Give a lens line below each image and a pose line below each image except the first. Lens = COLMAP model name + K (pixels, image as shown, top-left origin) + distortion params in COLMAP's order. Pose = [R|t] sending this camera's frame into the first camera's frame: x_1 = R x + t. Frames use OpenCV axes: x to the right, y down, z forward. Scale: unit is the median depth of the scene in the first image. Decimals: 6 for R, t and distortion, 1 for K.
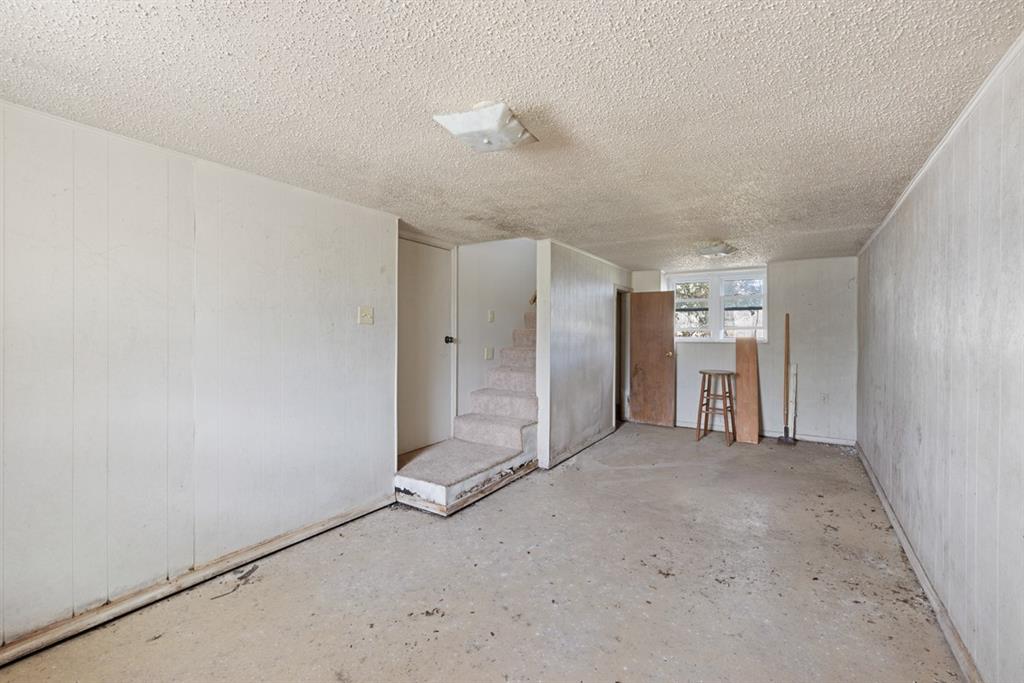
lens RADIAL K [[439.9, 0, 509.8], [0, 439.9, 340.9], [0, 0, 1]] dist [0.001330, 0.000120]
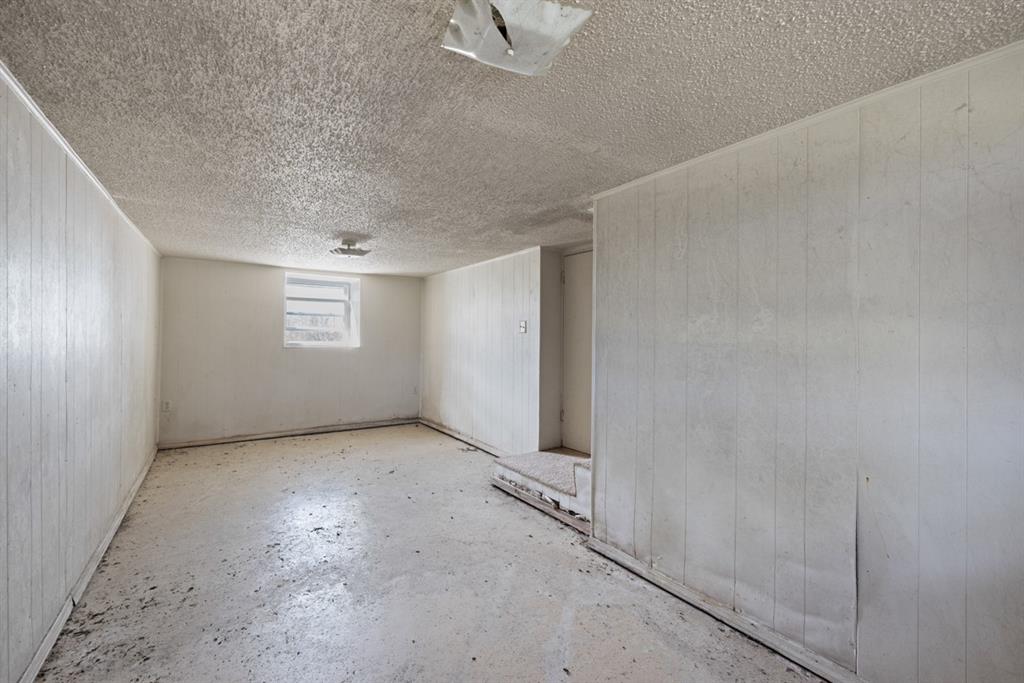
lens RADIAL K [[439.9, 0, 510.1], [0, 439.9, 337.7], [0, 0, 1]] dist [0.001330, 0.000120]
pose [[-0.398690, -0.005671, -0.917068, 0.895526], [-0.025532, 0.999662, 0.004918, -0.025750], [0.916730, 0.025376, -0.398700, 1.383671]]
